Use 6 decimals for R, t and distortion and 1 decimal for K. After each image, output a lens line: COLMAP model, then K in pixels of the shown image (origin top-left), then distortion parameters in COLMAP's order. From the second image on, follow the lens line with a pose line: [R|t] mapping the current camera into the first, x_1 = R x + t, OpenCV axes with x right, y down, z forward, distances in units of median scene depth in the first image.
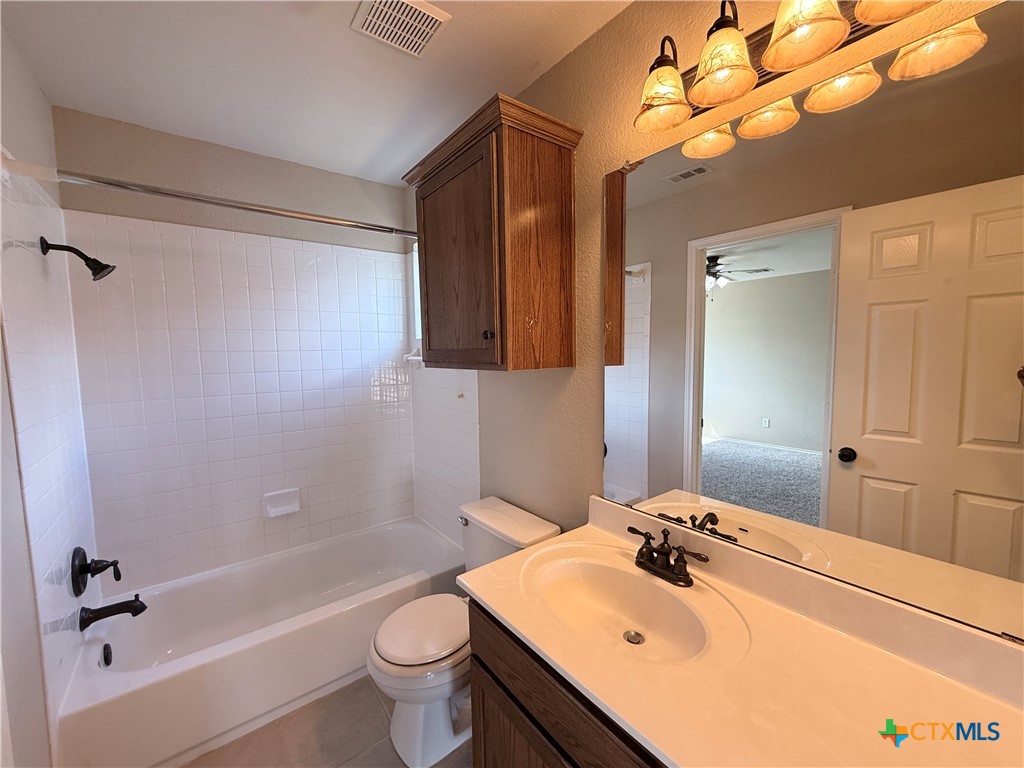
lens RADIAL K [[409.8, 0, 507.8], [0, 409.8, 384.2], [0, 0, 1]] dist [0.000959, 0.000063]
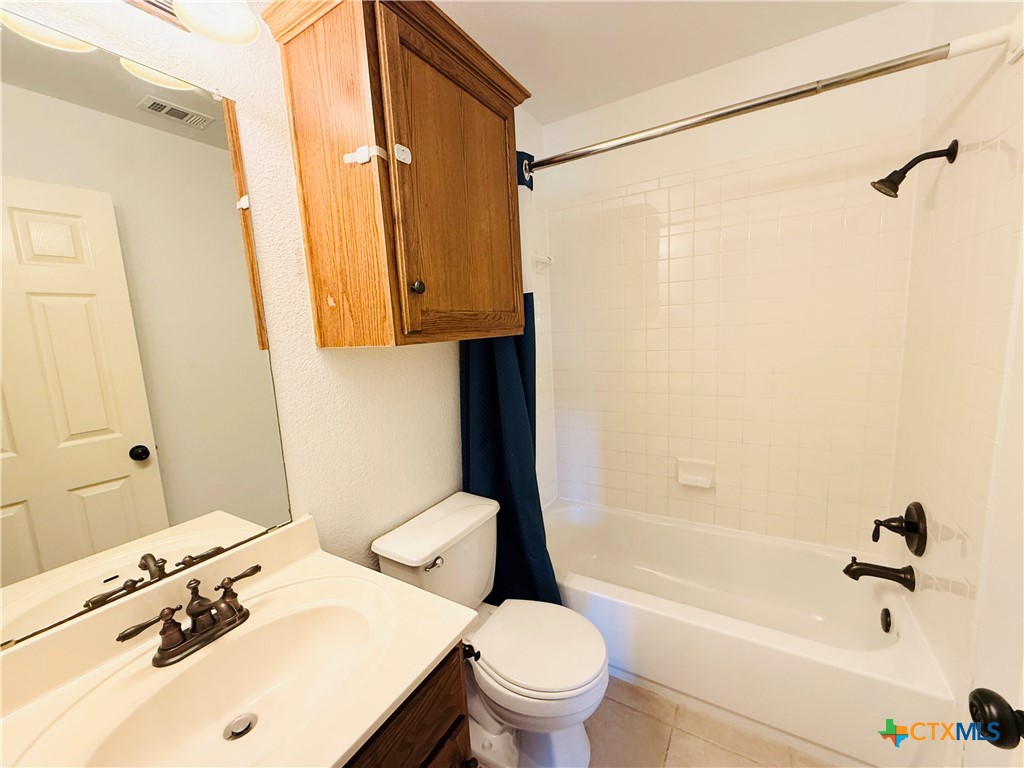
lens RADIAL K [[409.5, 0, 511.4], [0, 409.5, 385.7], [0, 0, 1]] dist [-0.000120, 0.000079]
pose [[-0.368751, -0.104694, 0.923613, -0.461453], [0.121563, 0.979671, 0.159582, -0.036169], [-0.921545, 0.171124, -0.348528, 0.662341]]
